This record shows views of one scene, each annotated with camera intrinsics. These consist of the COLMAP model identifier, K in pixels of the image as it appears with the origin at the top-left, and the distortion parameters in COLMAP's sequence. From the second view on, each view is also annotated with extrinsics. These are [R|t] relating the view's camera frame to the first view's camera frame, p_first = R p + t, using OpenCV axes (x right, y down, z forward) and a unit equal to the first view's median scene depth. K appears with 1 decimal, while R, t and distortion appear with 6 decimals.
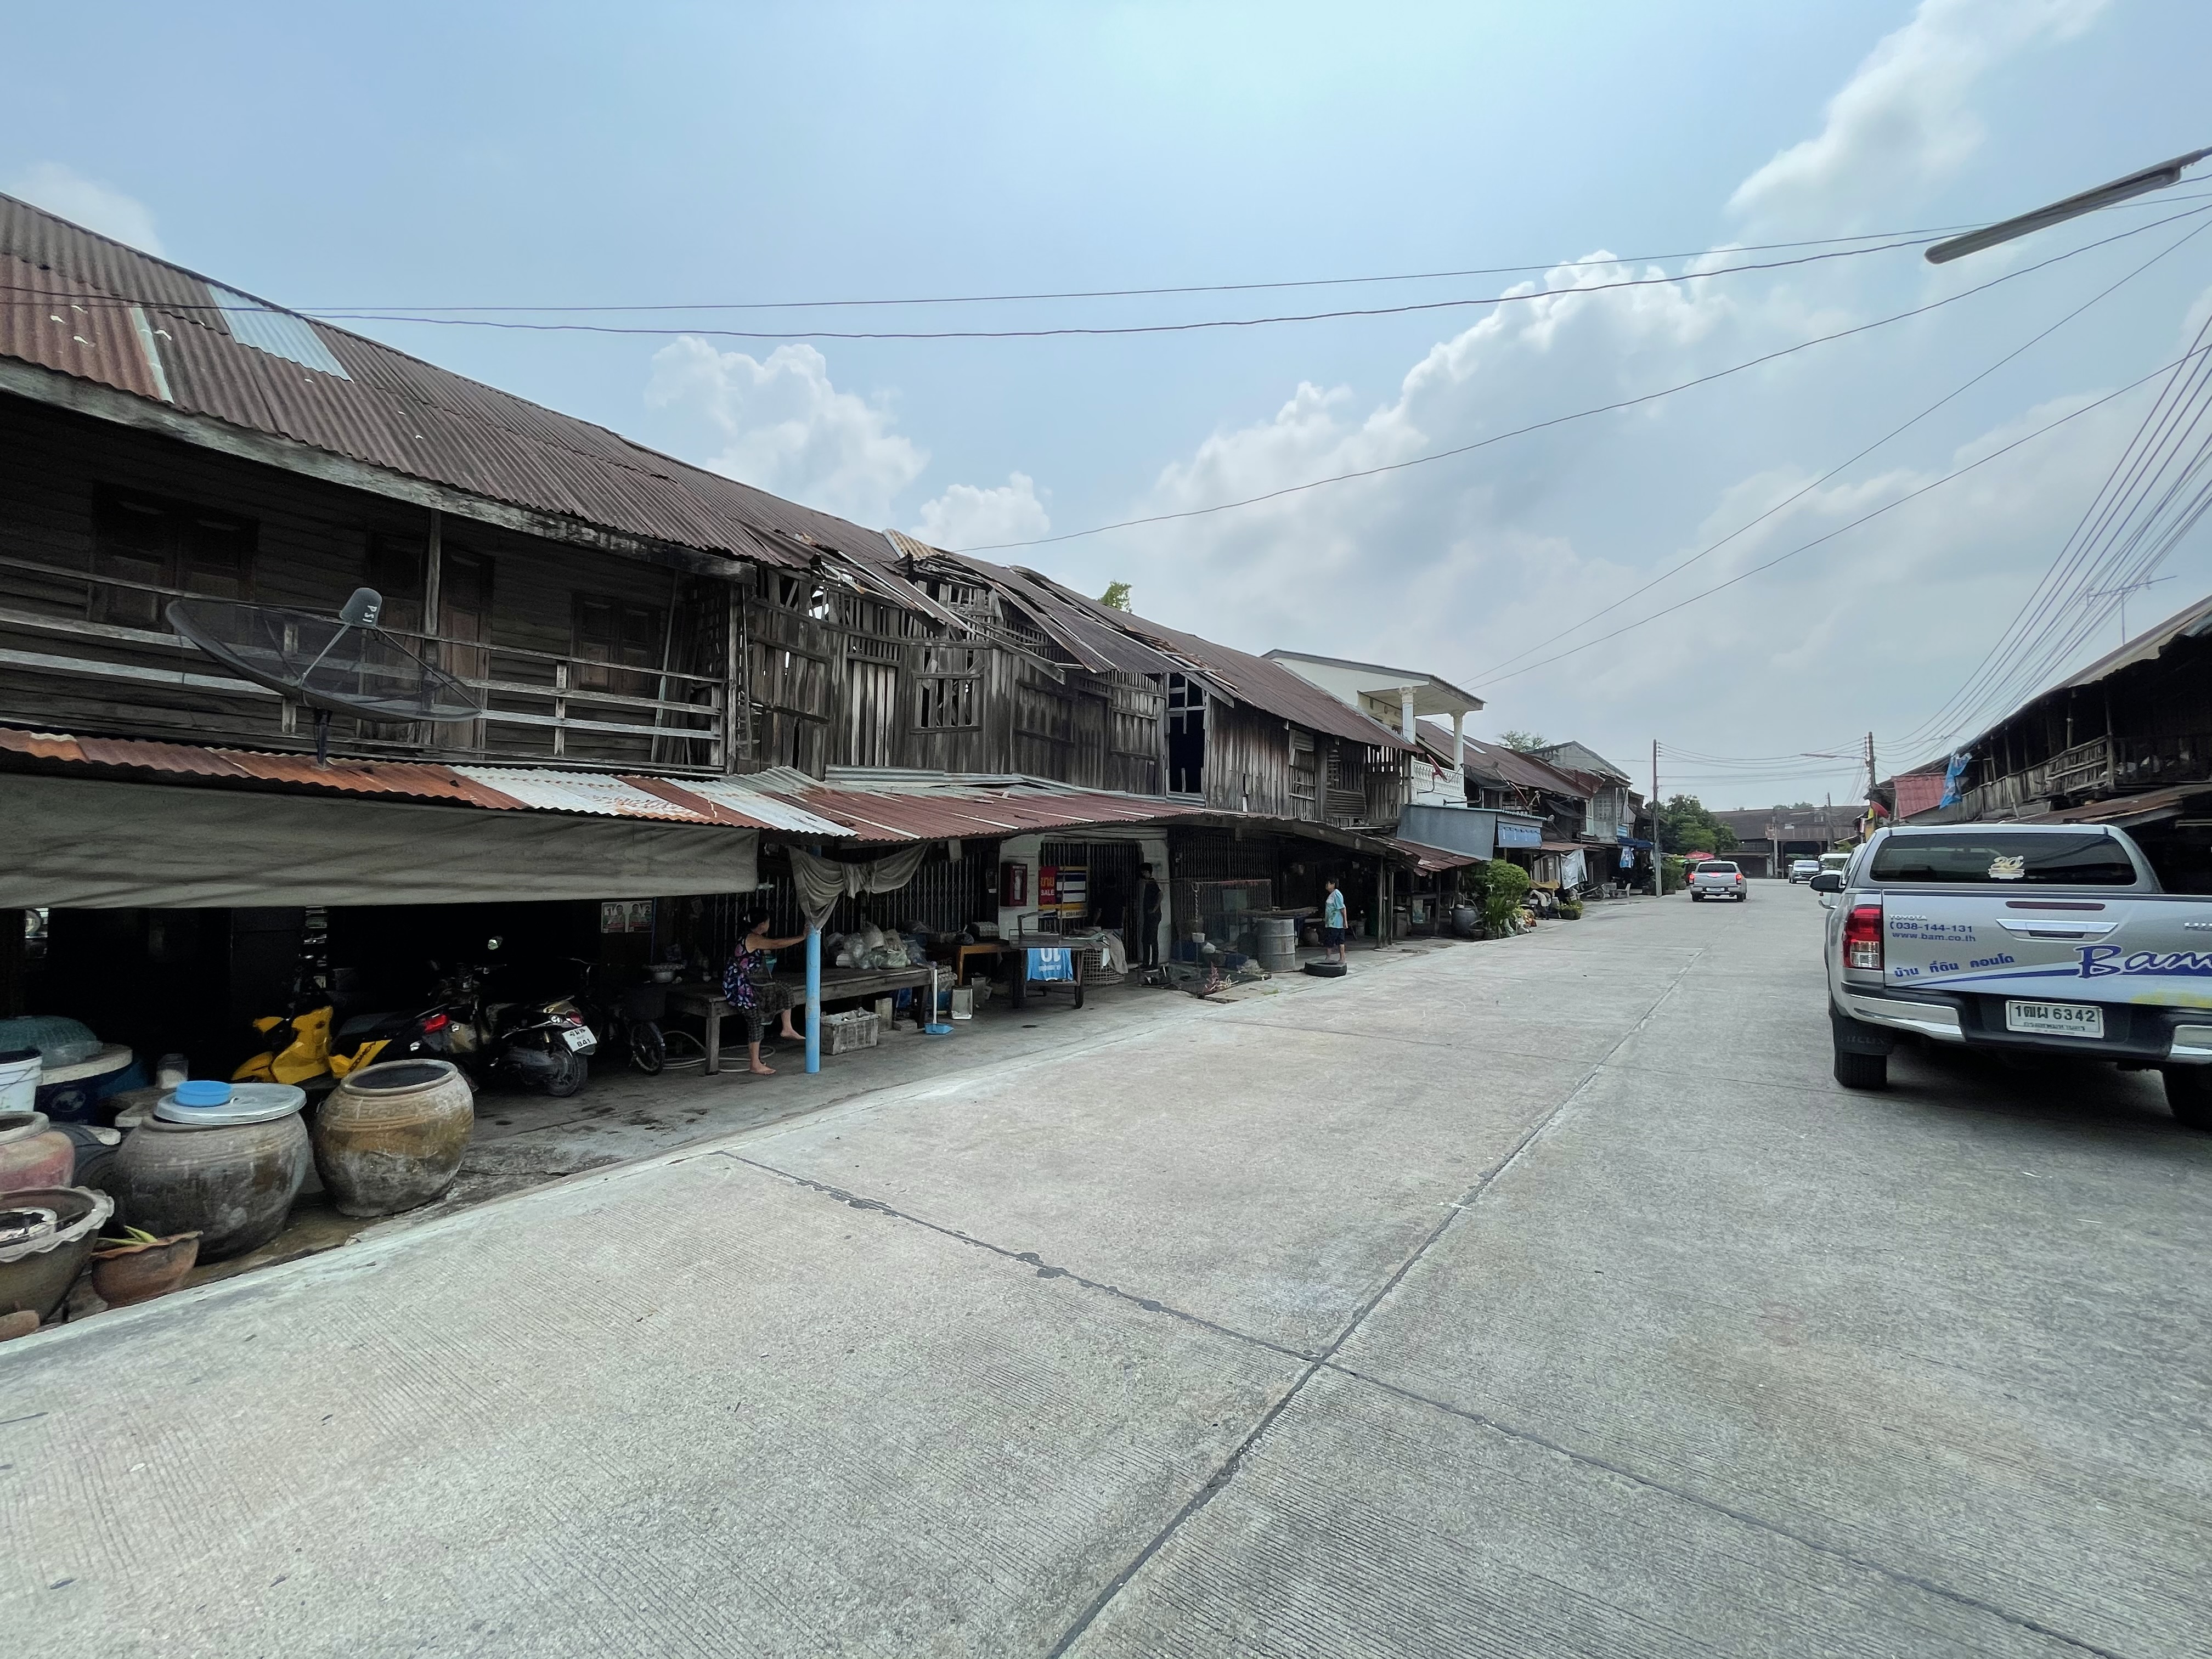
lens RADIAL K [[890.8, 0, 1106.0], [0, 890.8, 829.5], [0, 0, 1]] dist [-0.003033, -0.000210]
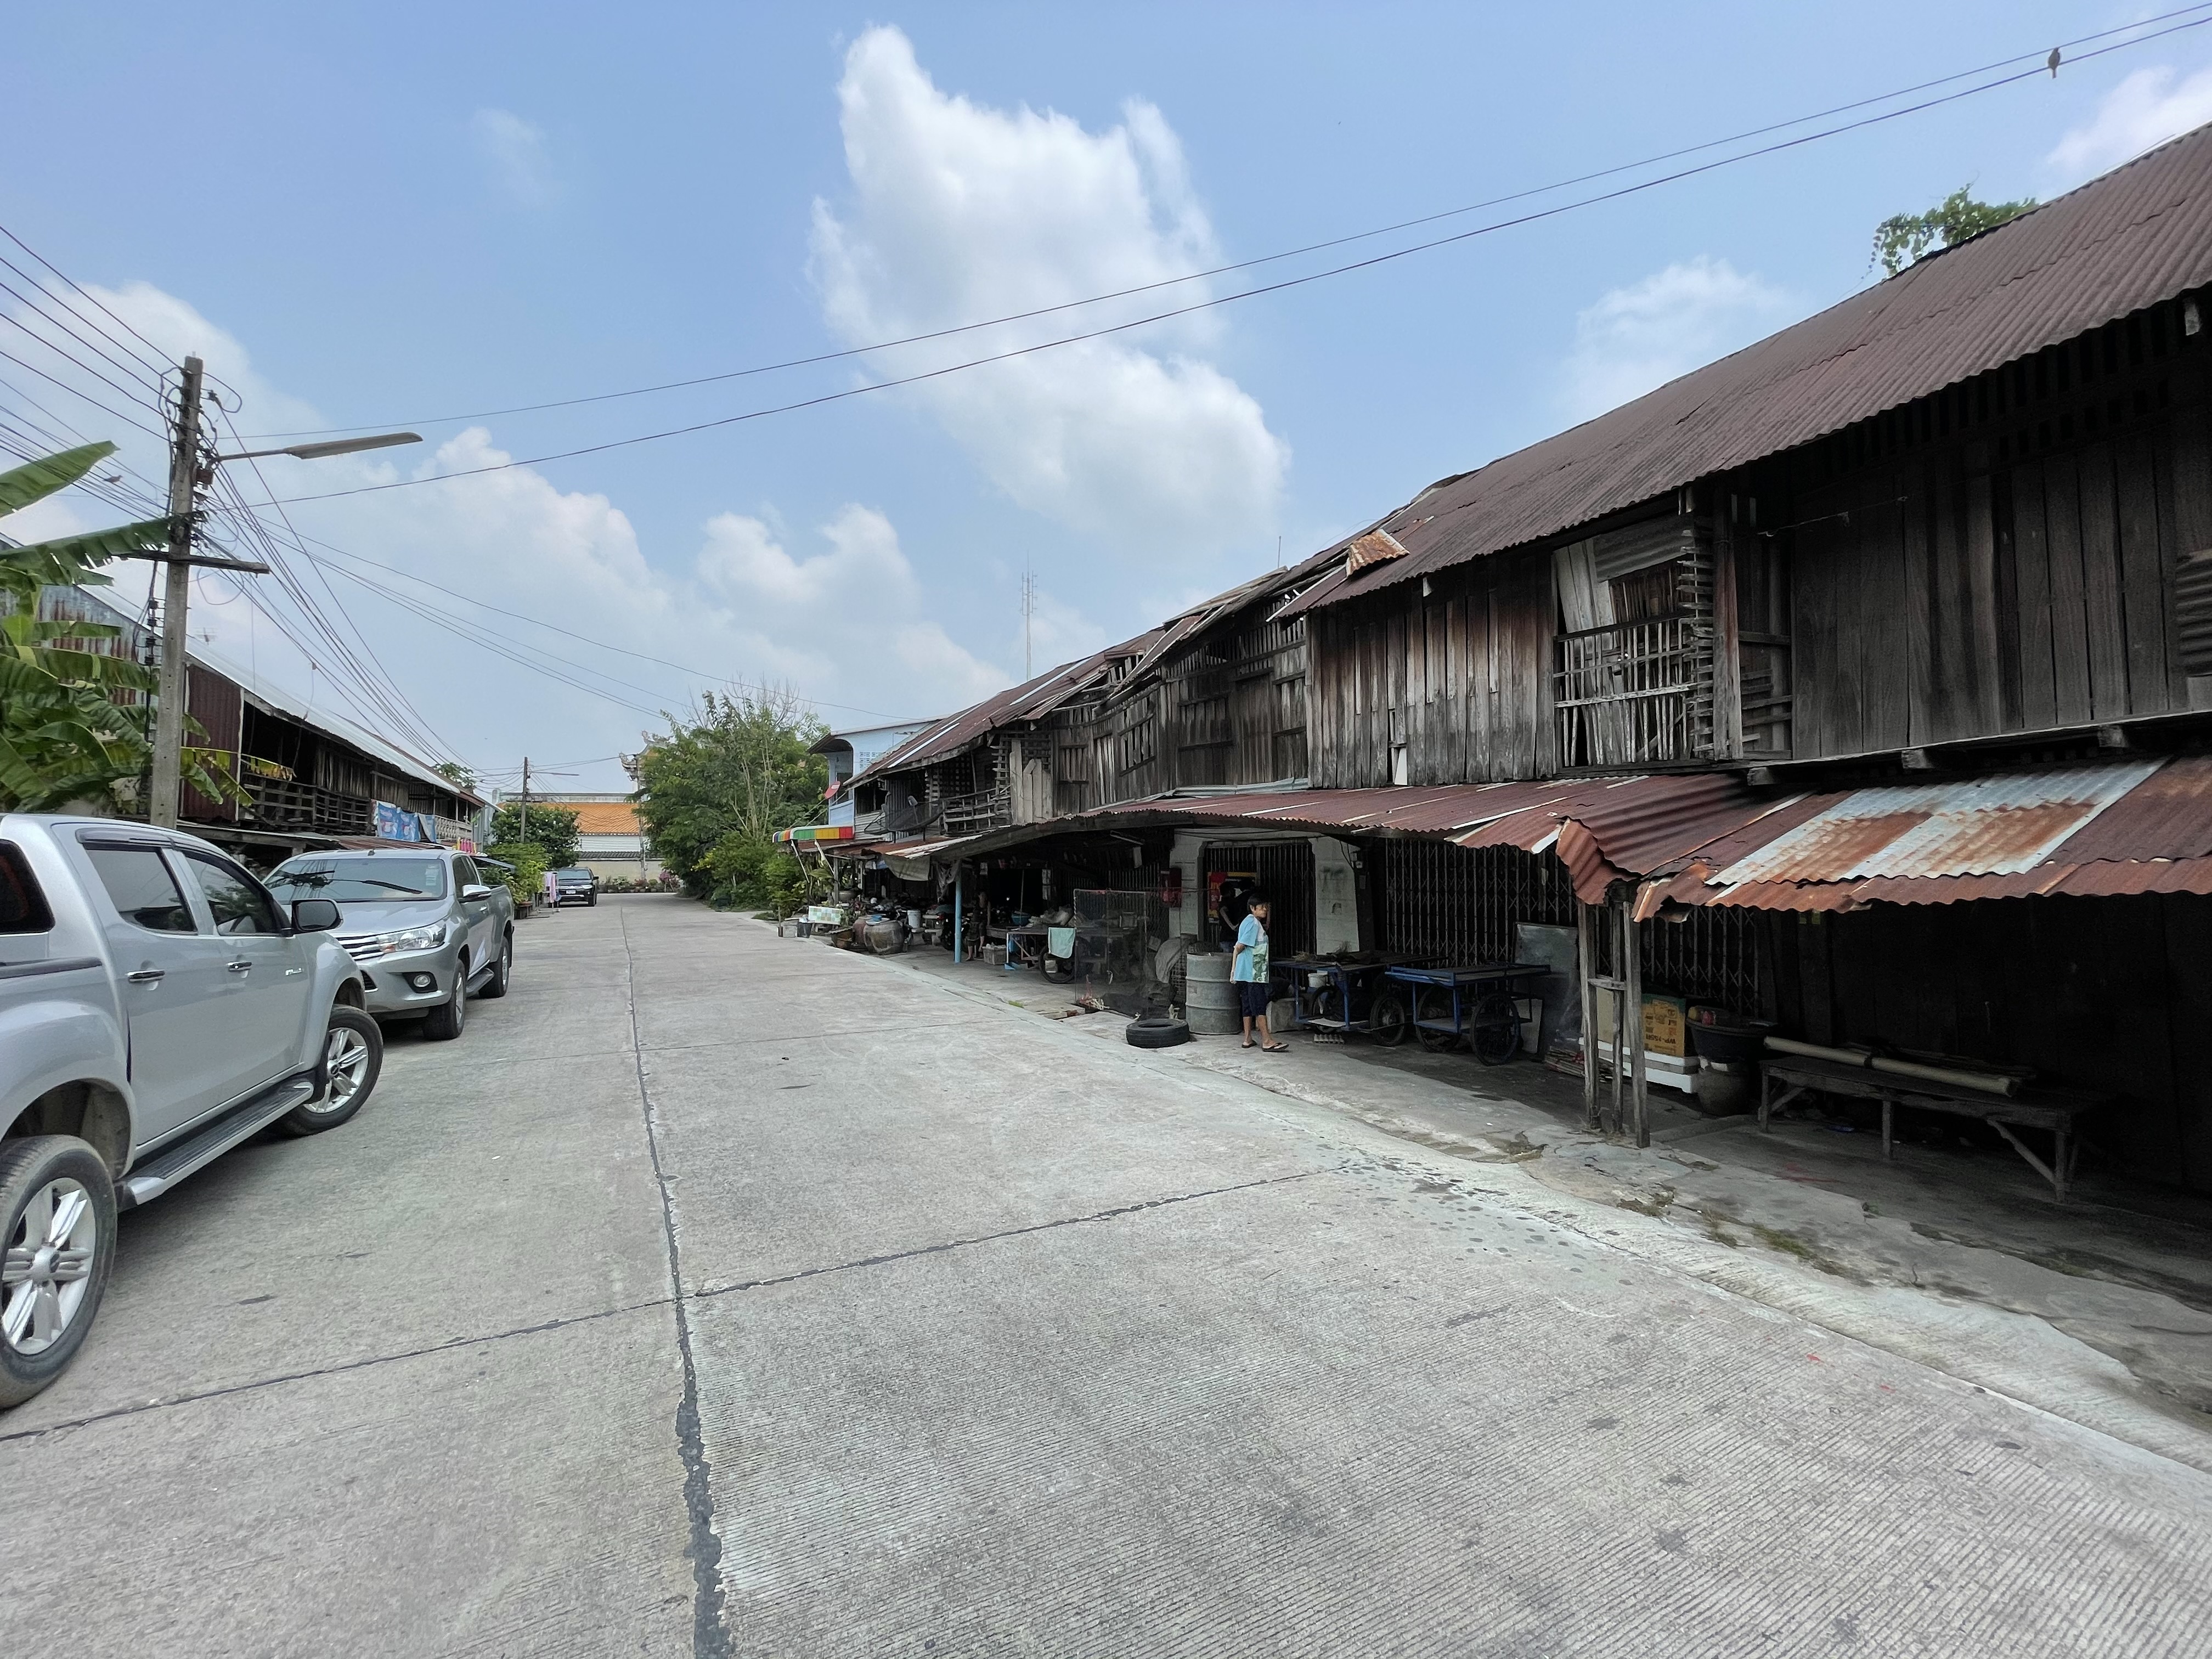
lens RADIAL K [[890.8, 0, 1106.0], [0, 890.8, 829.5], [0, 0, 1]] dist [-0.003033, -0.000210]
pose [[-0.408576, -0.031717, -0.912173, 0.791839], [0.040796, 0.997763, -0.052966, 0.037456], [0.911812, -0.058853, -0.406368, 1.139852]]
